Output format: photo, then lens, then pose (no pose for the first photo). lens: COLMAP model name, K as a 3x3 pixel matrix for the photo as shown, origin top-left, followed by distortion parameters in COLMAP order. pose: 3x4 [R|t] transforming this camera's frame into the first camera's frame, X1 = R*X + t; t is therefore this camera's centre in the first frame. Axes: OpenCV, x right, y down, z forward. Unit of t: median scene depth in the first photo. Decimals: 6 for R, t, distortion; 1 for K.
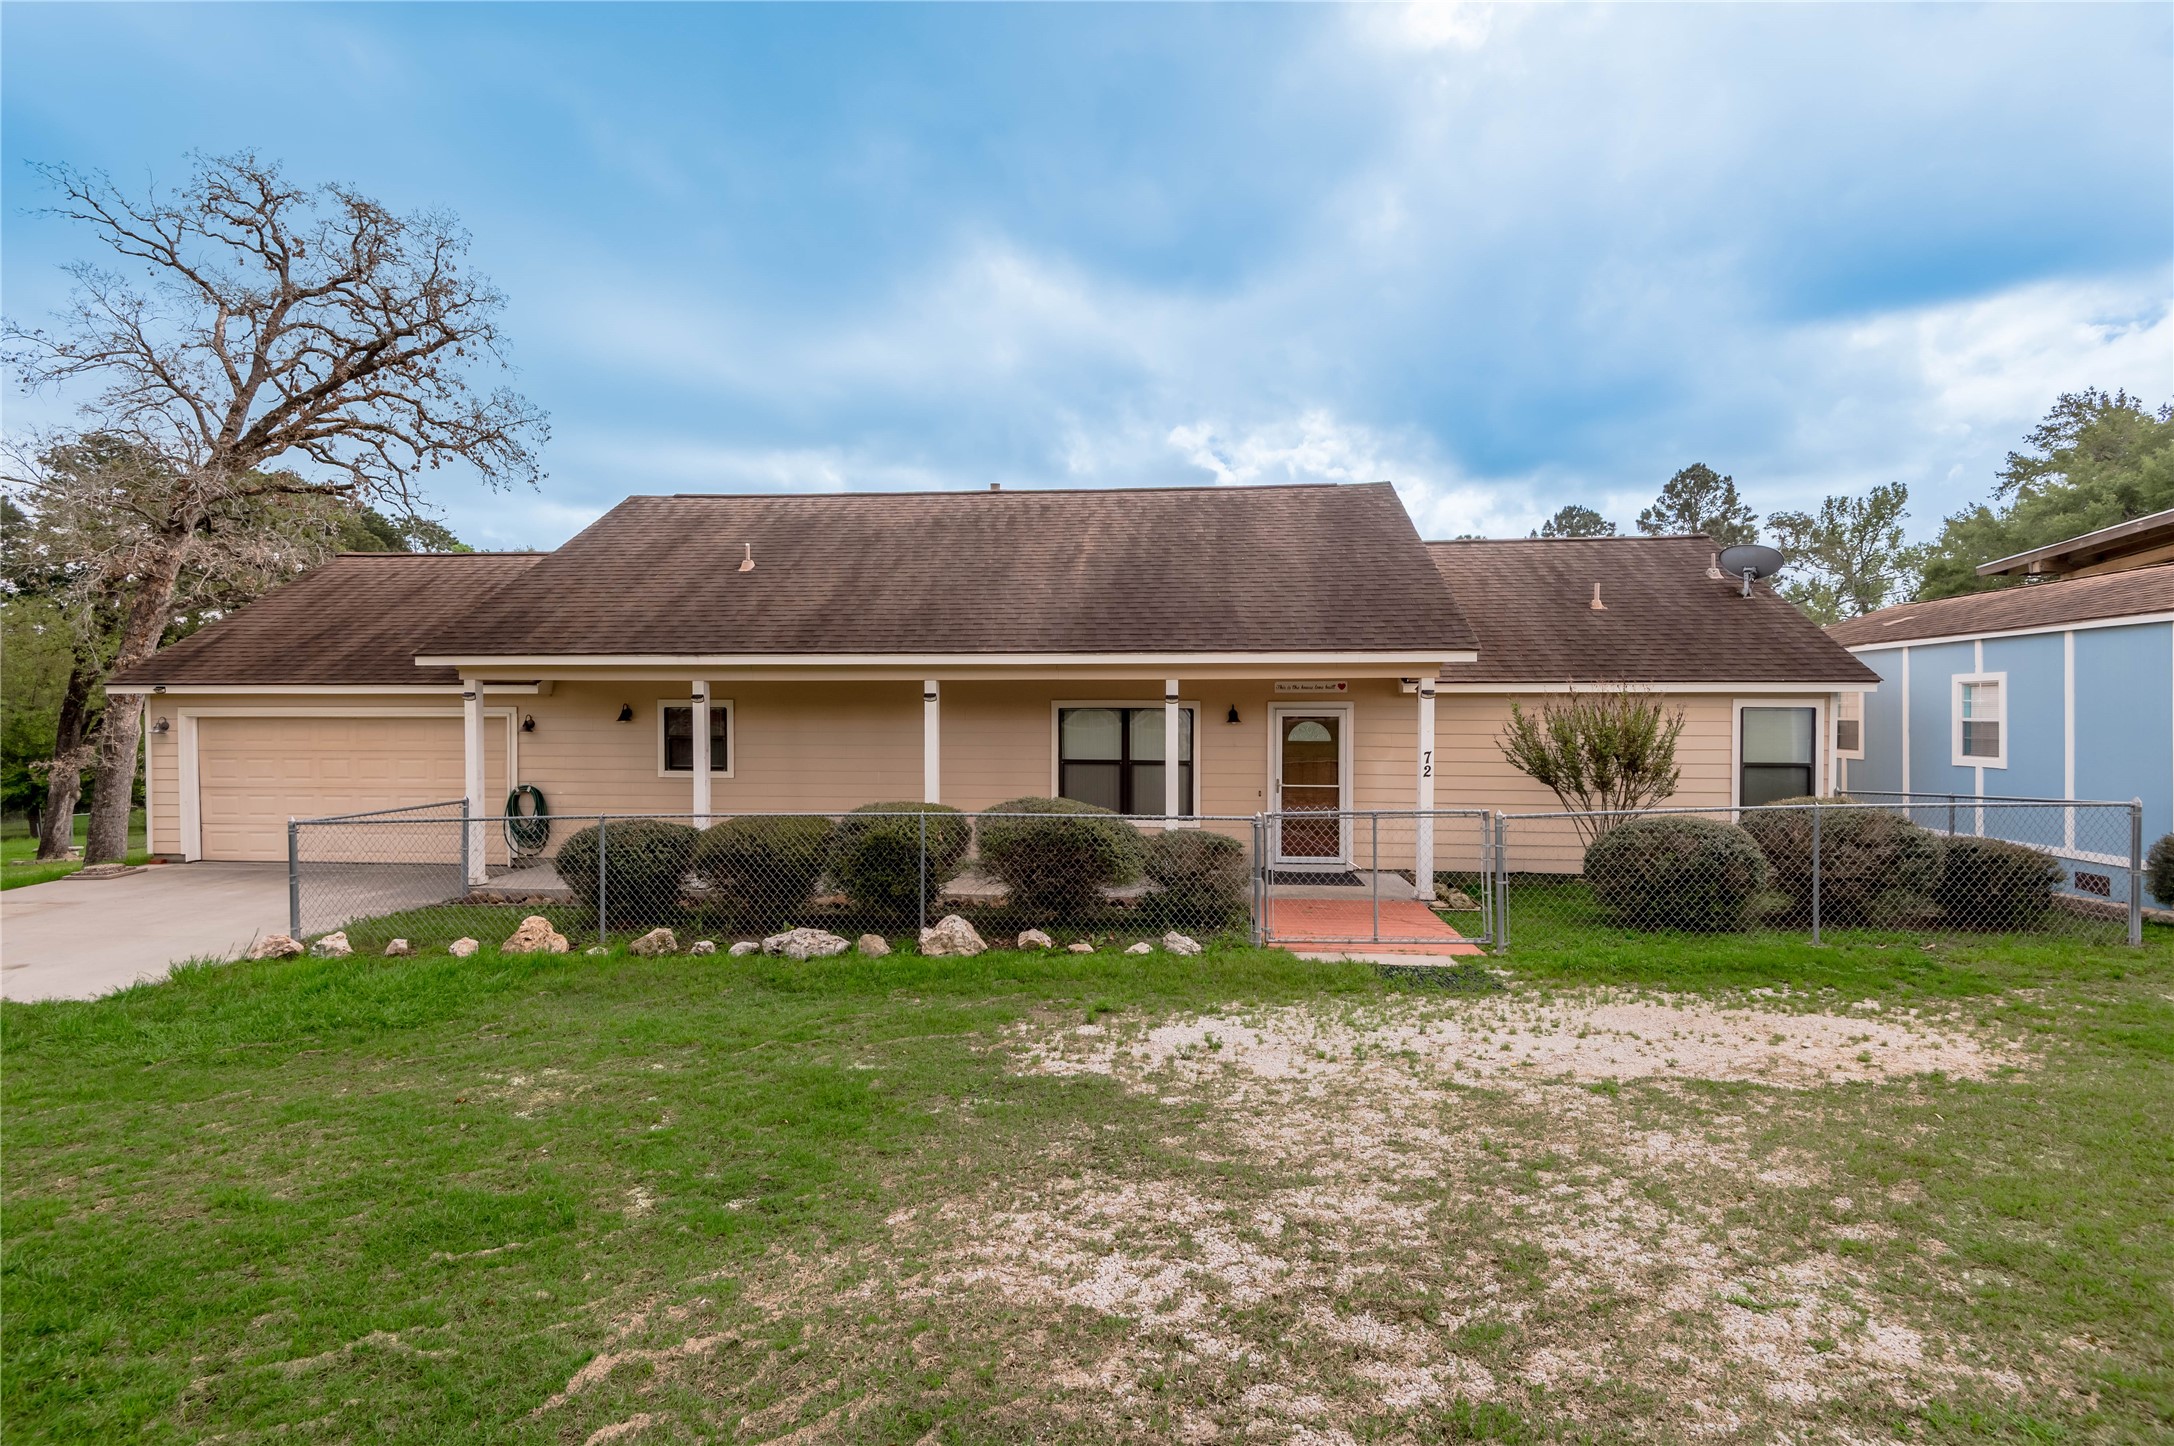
lens RADIAL K [[994.9, 0, 1090.6], [0, 994.9, 722.7], [0, 0, 1]] dist [0.001743, -0.000158]
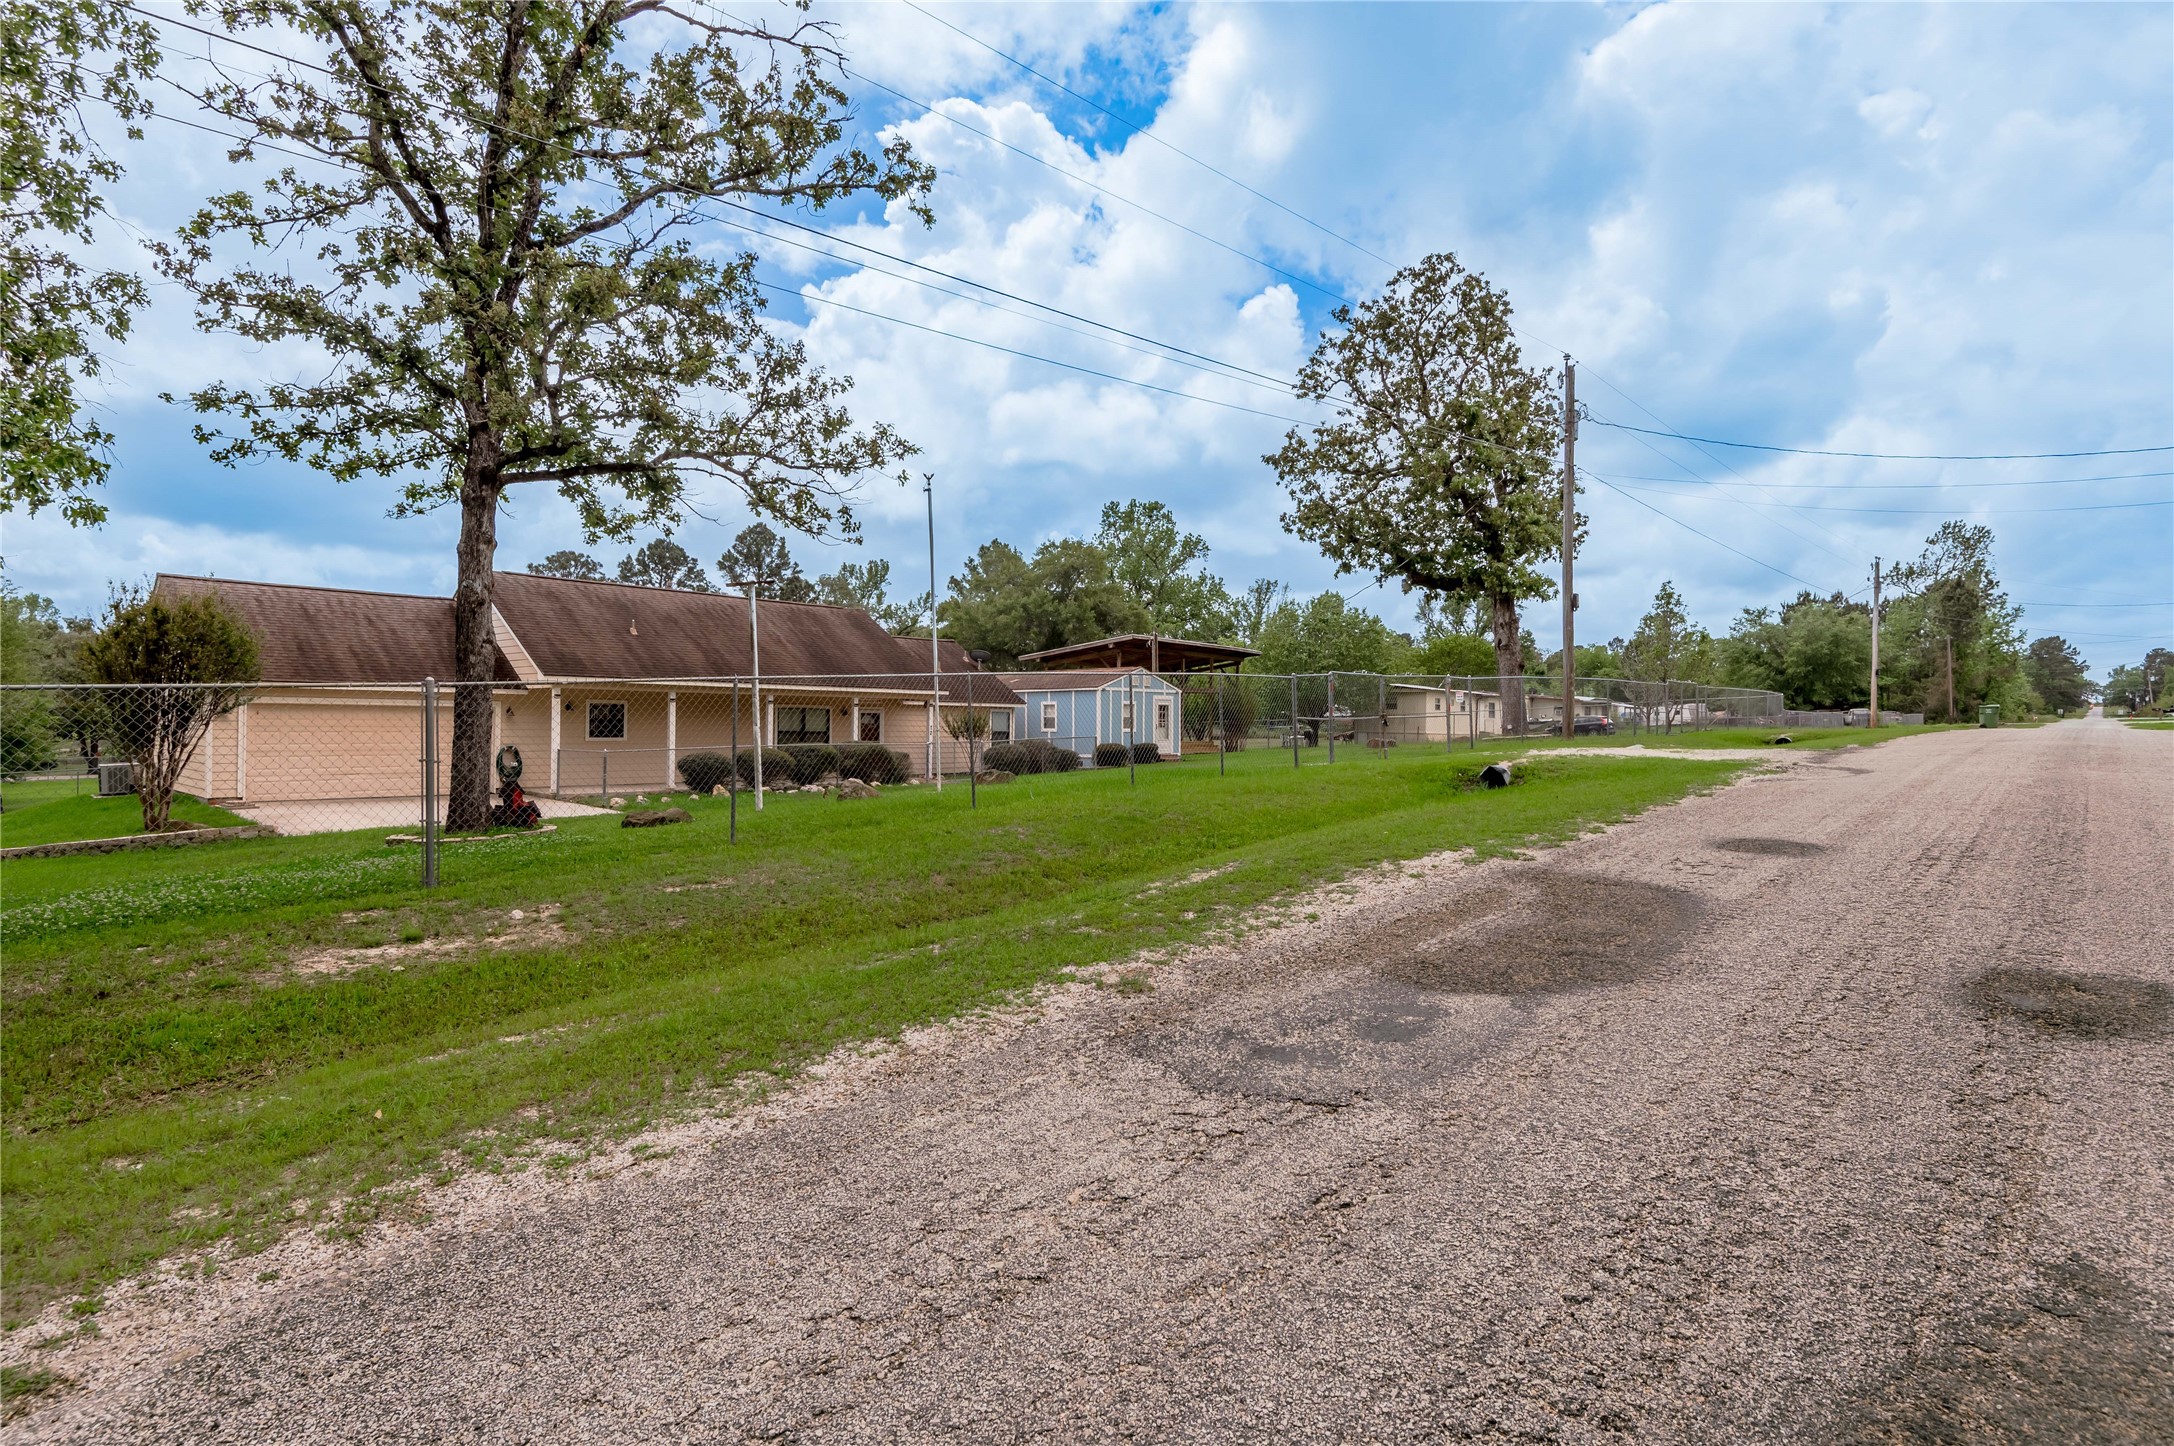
lens RADIAL K [[1113.3, 0, 1087.0], [0, 1113.3, 723.0], [0, 0, 1]] dist [0.002613, -0.000195]
pose [[0.602189, 0.006924, 0.798324, -1.460942], [0.001913, 0.999947, -0.010115, 0.041569], [-0.798351, 0.007618, 0.602144, -0.959382]]
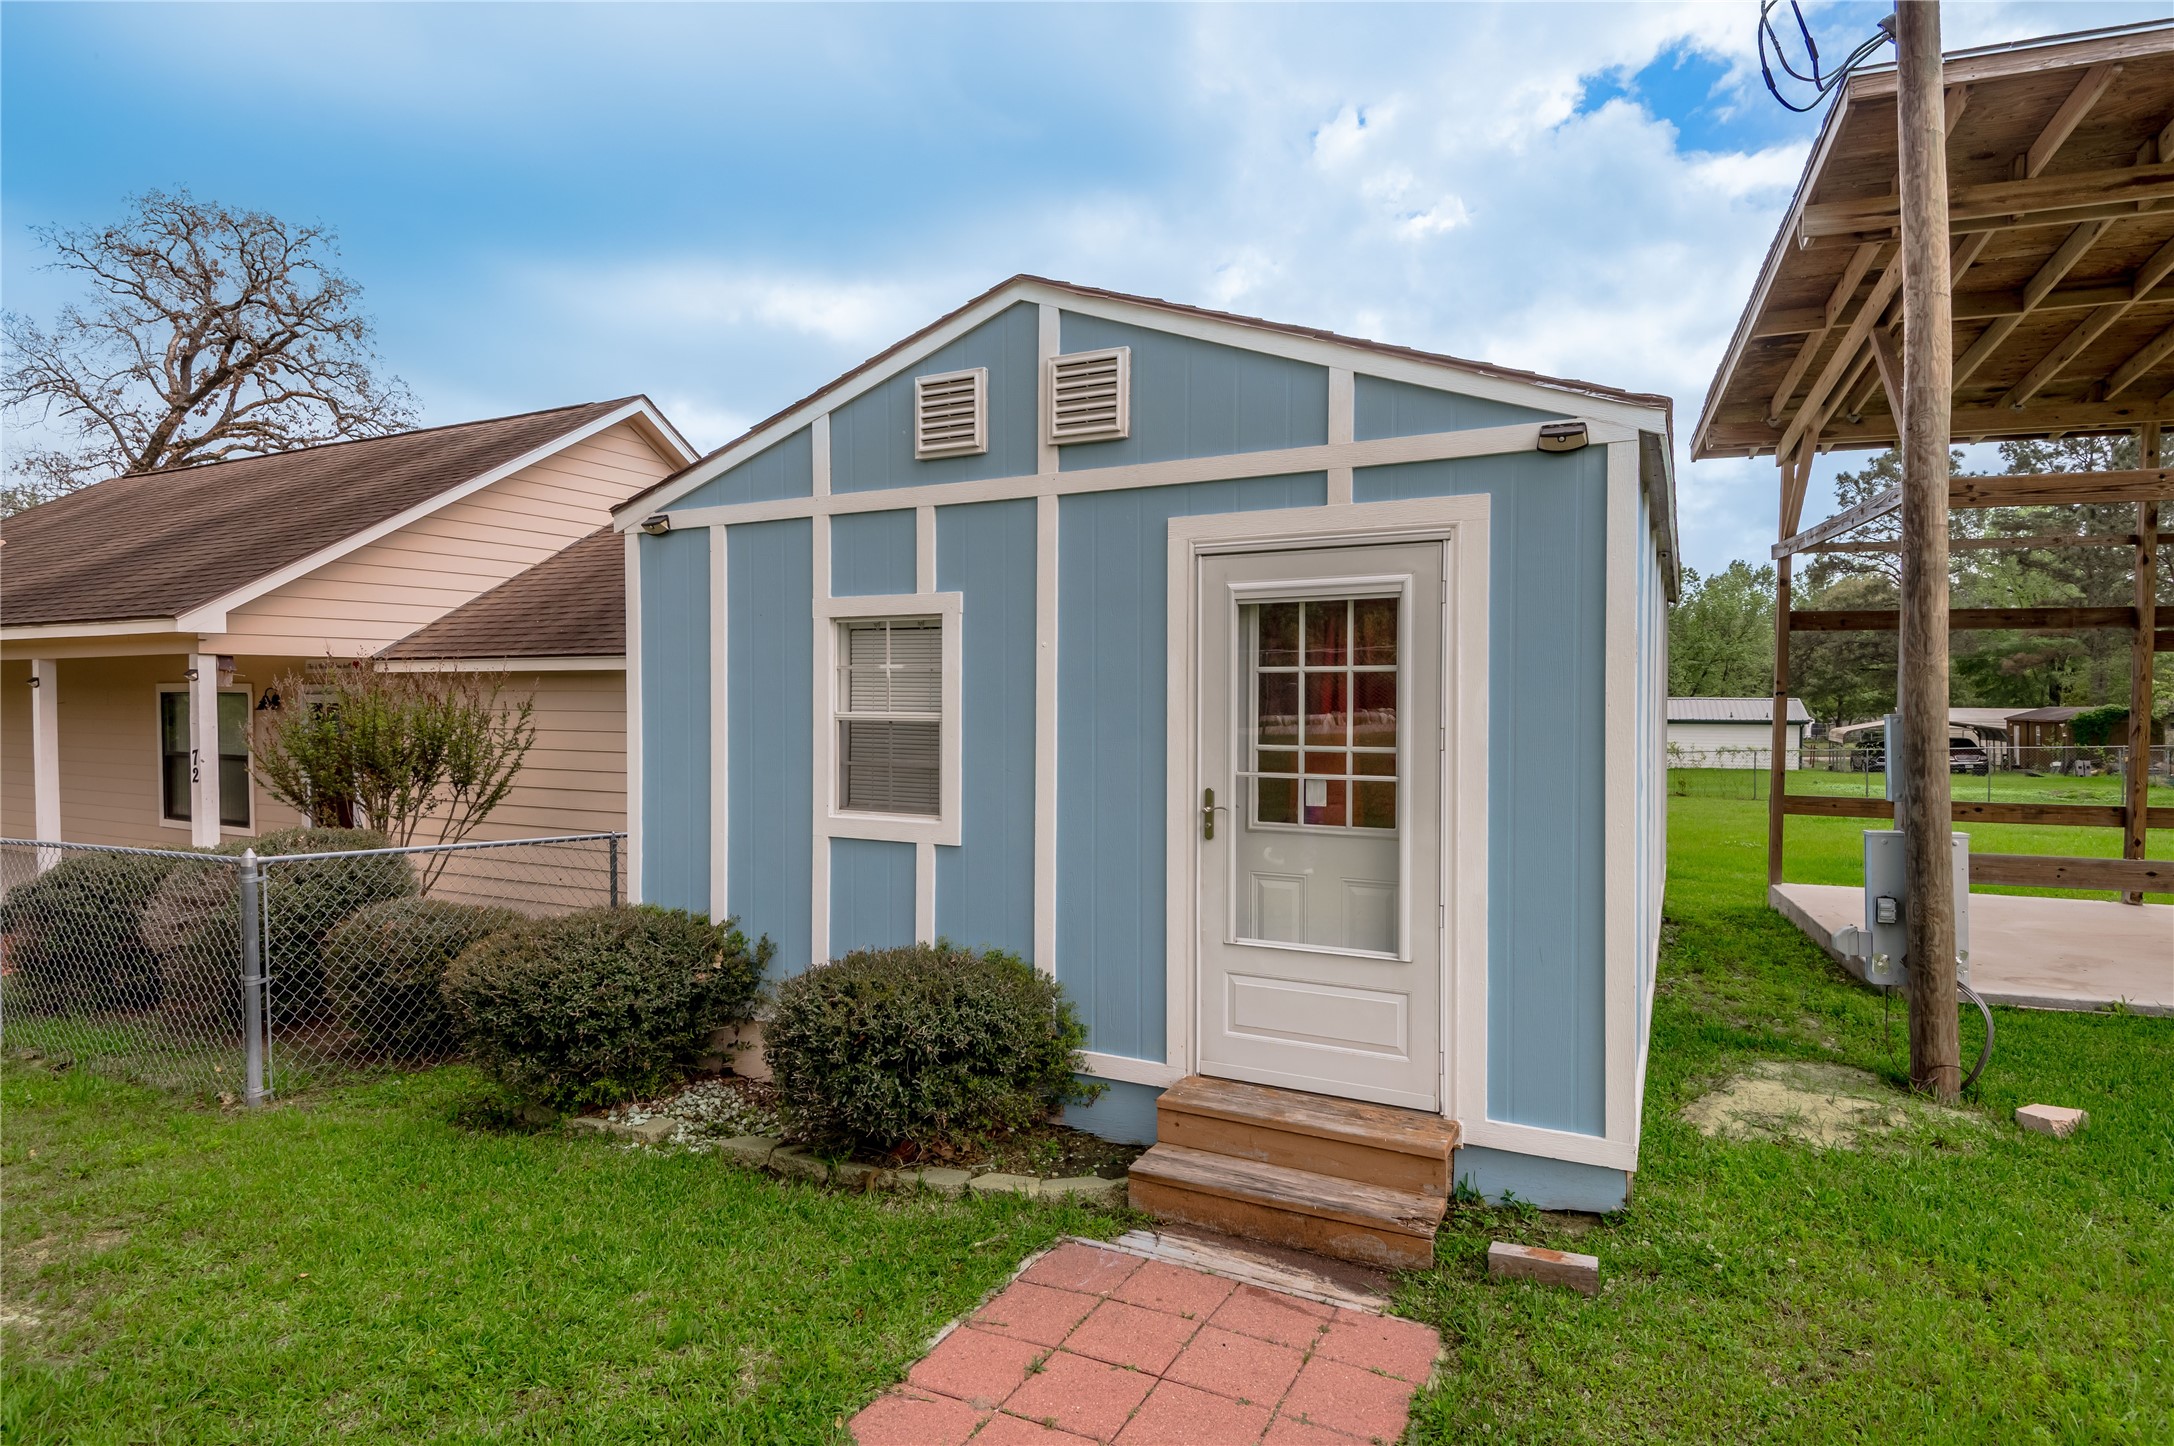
lens RADIAL K [[1176.4, 0, 1087.0], [0, 1176.4, 723.0], [0, 0, 1]] dist [-0.000751, -0.001603]
pose [[0.923917, 0.008387, -0.382502, 1.013528], [-0.001904, 0.999848, 0.017323, -0.006224], [0.382589, -0.015276, 0.923792, 0.314621]]
